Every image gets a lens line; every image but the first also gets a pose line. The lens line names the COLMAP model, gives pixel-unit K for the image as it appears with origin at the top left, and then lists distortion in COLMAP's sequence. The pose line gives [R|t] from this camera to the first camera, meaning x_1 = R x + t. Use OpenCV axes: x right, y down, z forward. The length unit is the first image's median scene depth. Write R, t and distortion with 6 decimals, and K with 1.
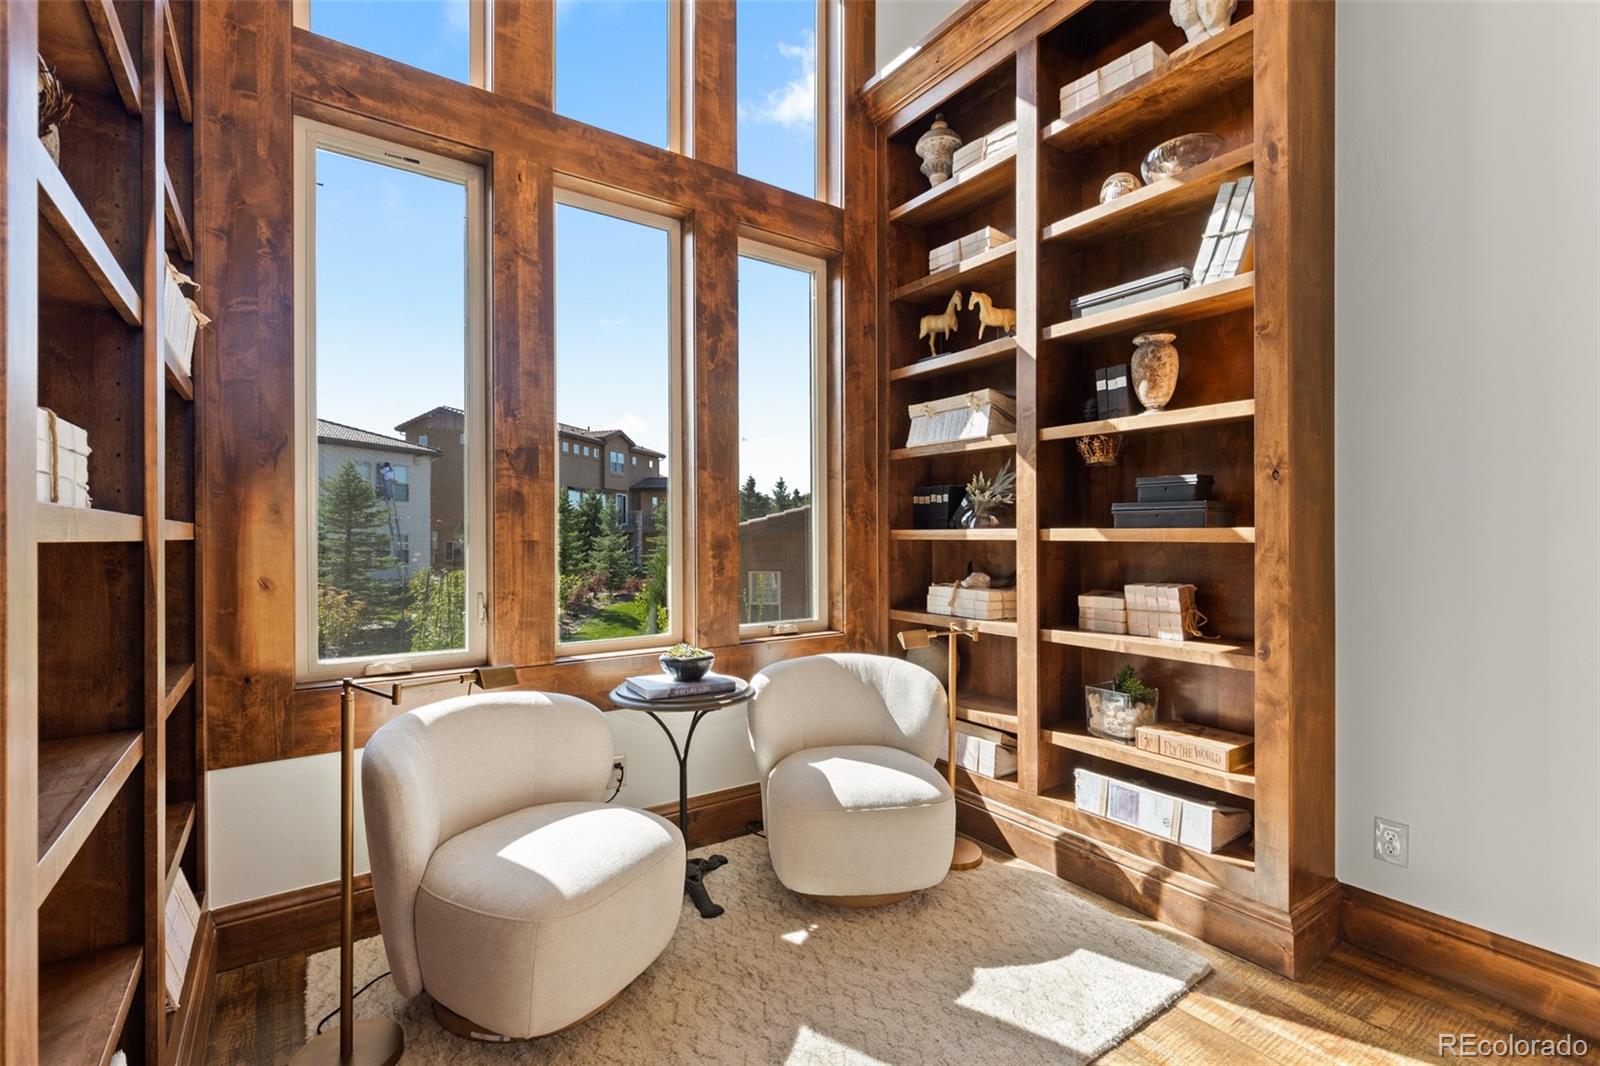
lens RADIAL K [[724.7, 0, 804.7], [0, 724.7, 536.4], [0, 0, 1]] dist [0.000863, -0.000460]
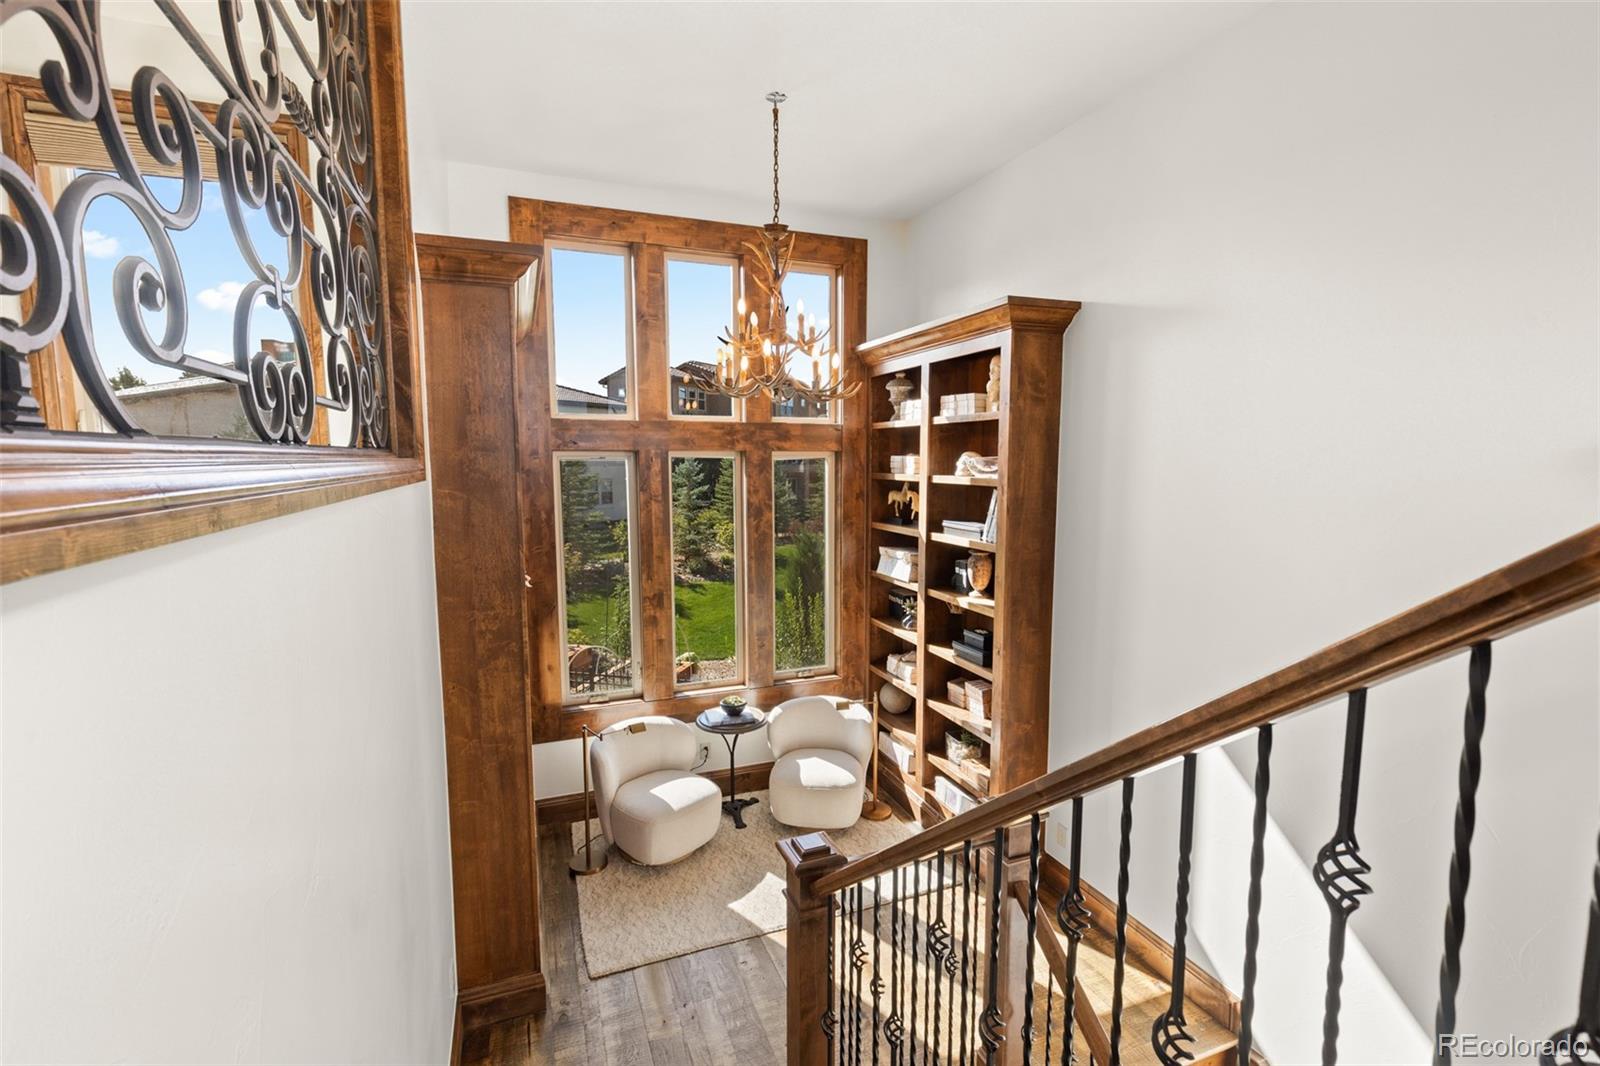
lens RADIAL K [[714.4, 0, 801.8], [0, 714.4, 538.3], [0, 0, 1]] dist [0.004377, -0.001467]
pose [[0.969862, 0.027862, -0.242055, 0.475870], [-0.001462, 0.994088, 0.108565, -0.489238], [0.243649, -0.104940, 0.964169, -0.792207]]
